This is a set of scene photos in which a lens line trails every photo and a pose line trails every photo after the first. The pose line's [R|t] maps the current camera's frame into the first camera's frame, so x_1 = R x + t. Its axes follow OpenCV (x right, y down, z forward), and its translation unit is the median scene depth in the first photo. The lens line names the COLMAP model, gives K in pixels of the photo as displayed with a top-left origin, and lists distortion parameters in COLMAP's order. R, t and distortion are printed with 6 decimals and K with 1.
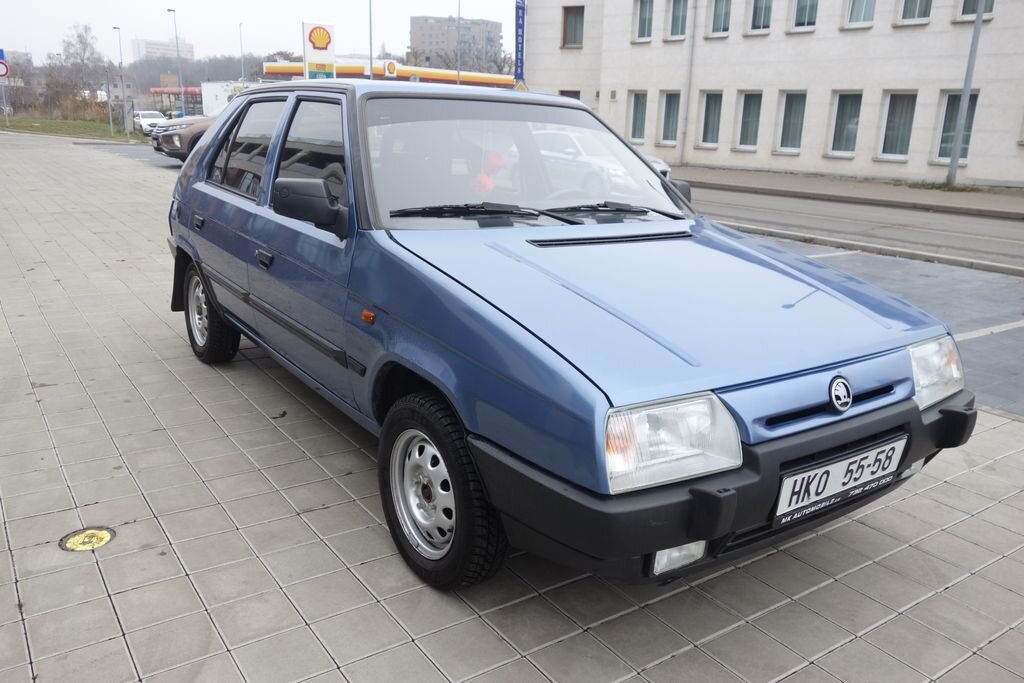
lens RADIAL K [[809.7, 0, 511.9], [0, 809.7, 342.0], [0, 0, 1]] dist [0.005443, -0.005805]
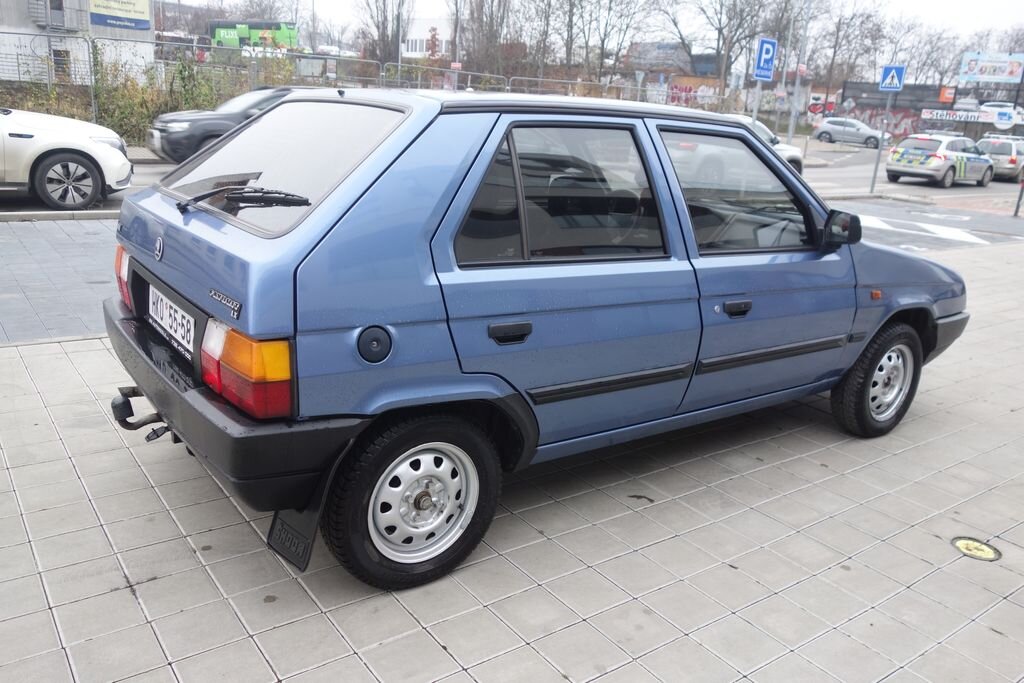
lens RADIAL K [[809.7, 0, 510.9], [0, 809.7, 340.1], [0, 0, 1]] dist [0.005443, -0.005805]
pose [[-0.021823, -0.310403, 0.950355, -0.999300], [0.201286, 0.929752, 0.308295, -0.340636], [-0.979289, 0.198021, 0.042190, 1.021371]]
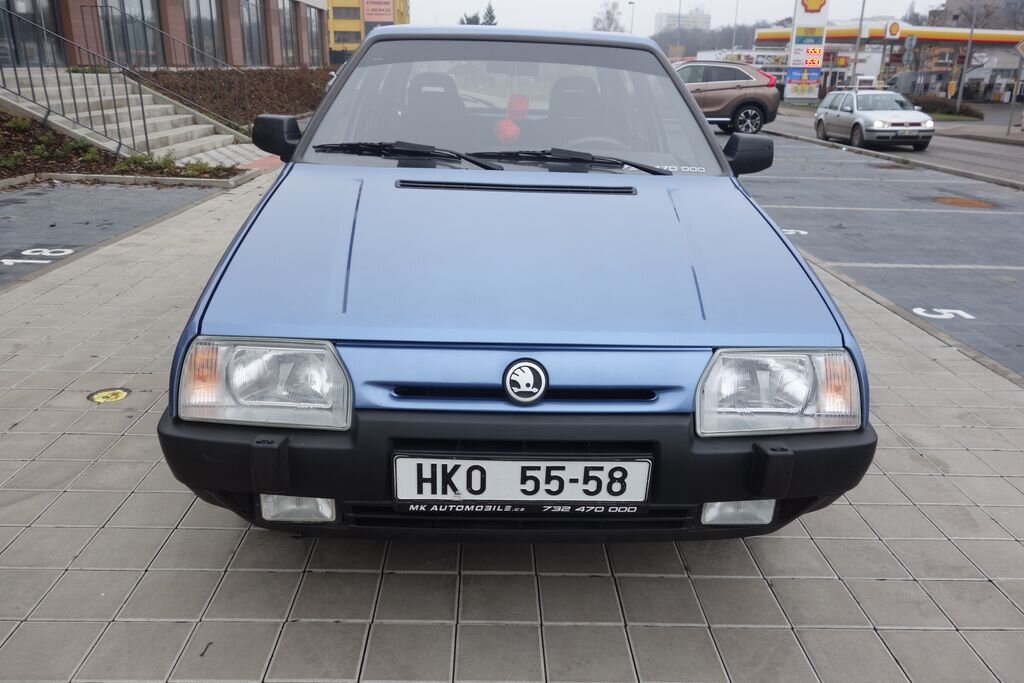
lens RADIAL K [[809.7, 0, 509.9], [0, 809.7, 341.3], [0, 0, 1]] dist [0.005443, -0.005805]
pose [[0.833489, 0.160706, -0.528648, 0.445177], [-0.142521, 0.986922, 0.075315, -0.018159], [0.533838, 0.012569, 0.845493, 0.169045]]
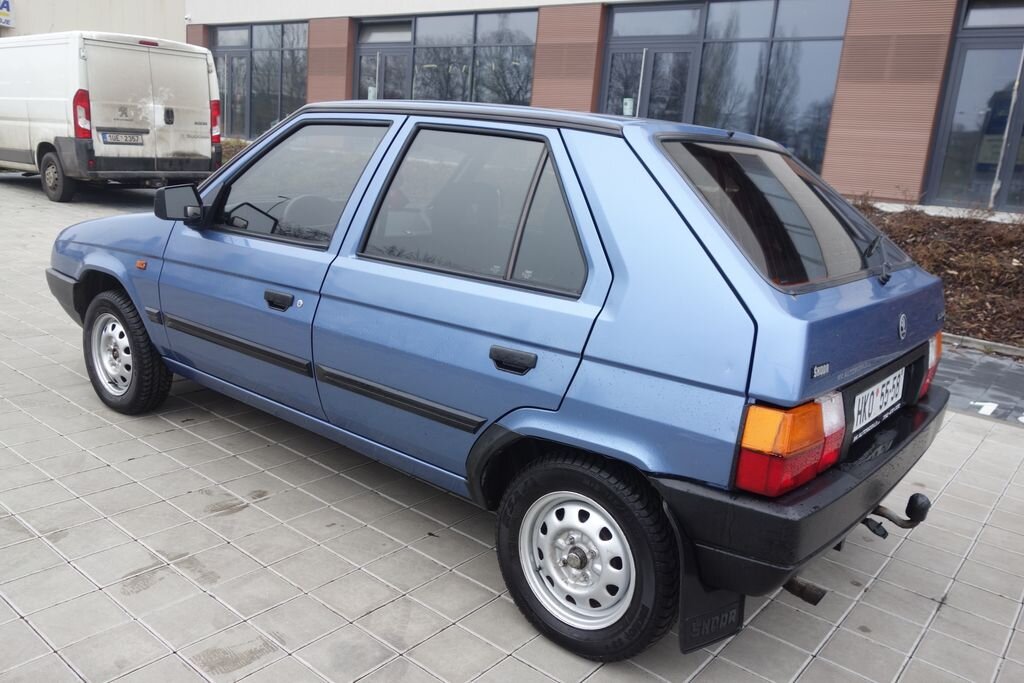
lens RADIAL K [[809.7, 0, 511.9], [0, 809.7, 341.2], [0, 0, 1]] dist [0.005443, -0.005805]
pose [[-0.953973, -0.049024, -0.295857, 0.110274], [-0.187067, 0.868360, 0.459300, -0.478514], [0.234394, 0.493506, -0.837563, 1.757239]]
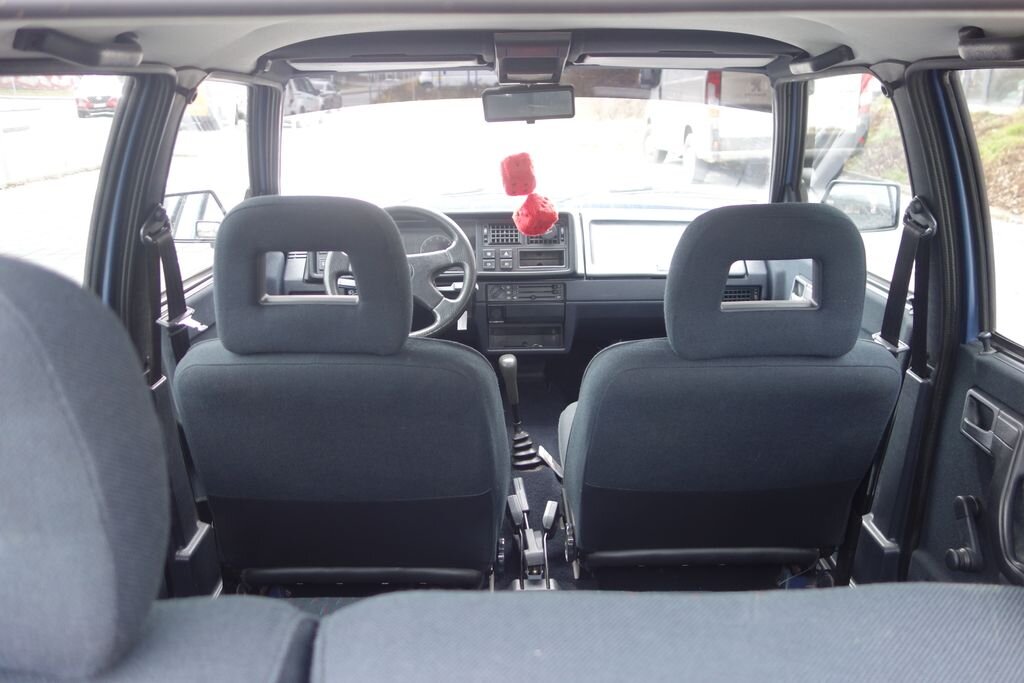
lens RADIAL K [[809.7, 0, 508.5], [0, 809.7, 340.4], [0, 0, 1]] dist [0.005443, -0.005805]
pose [[-0.821874, -0.203455, 0.532099, -0.295556], [0.123078, 0.848571, 0.514567, -0.357982], [-0.556215, 0.488398, -0.672378, 1.244888]]
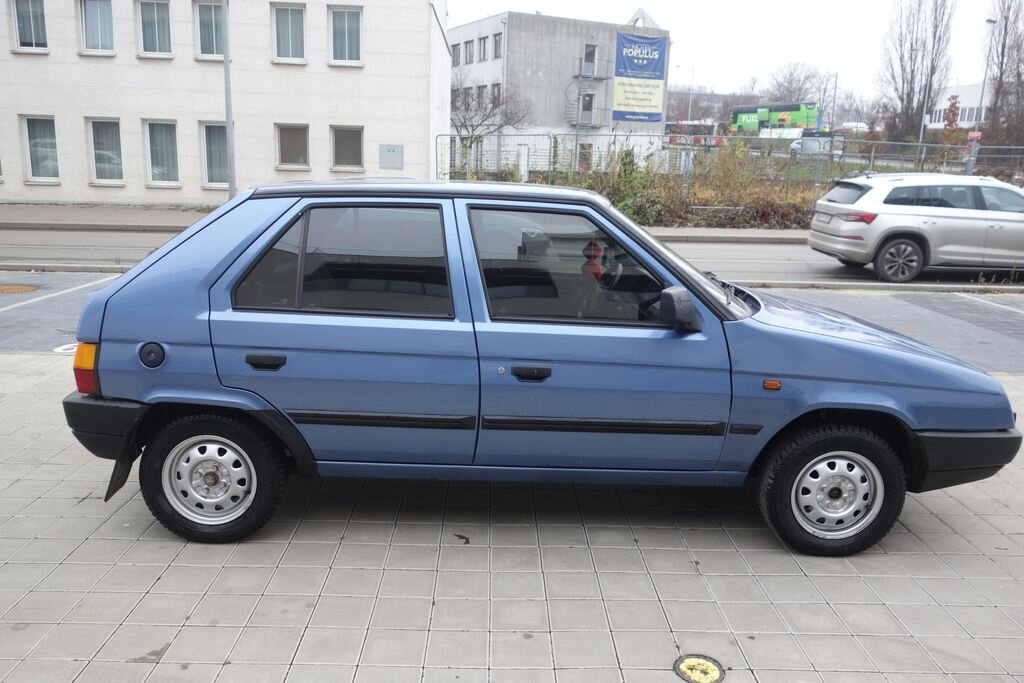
lens RADIAL K [[809.7, 0, 510.3], [0, 809.7, 340.9], [0, 0, 1]] dist [0.005443, -0.005805]
pose [[0.559047, -0.198019, 0.805142, -0.921022], [0.212393, 0.972863, 0.091795, -0.196726], [-0.801471, 0.119689, 0.585935, 0.366699]]
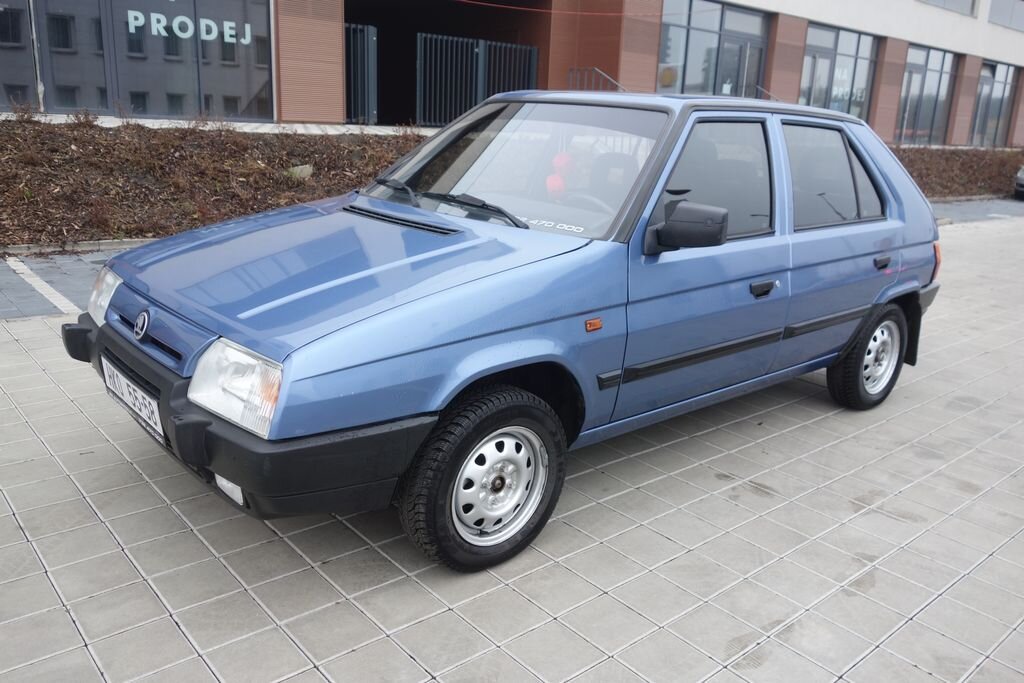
lens RADIAL K [[809.7, 0, 511.4], [0, 809.7, 343.6], [0, 0, 1]] dist [0.005443, -0.005805]
pose [[0.110300, 0.237751, -0.965043, 0.864560], [-0.311674, 0.930265, 0.193560, -0.162646], [0.943765, 0.279429, 0.176709, 0.711200]]
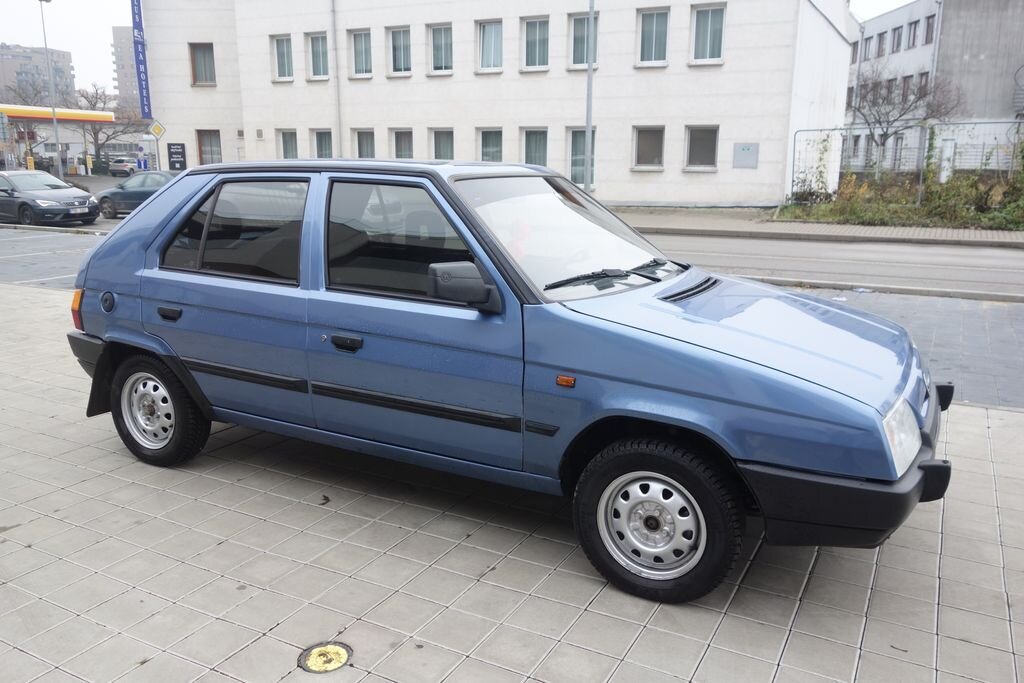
lens RADIAL K [[809.7, 0, 513.2], [0, 809.7, 339.3], [0, 0, 1]] dist [0.005443, -0.005805]
pose [[0.891788, -0.127355, 0.434160, -0.461339], [0.144815, 0.989432, -0.007221, -0.058297], [-0.428653, 0.069313, 0.900807, 0.015088]]
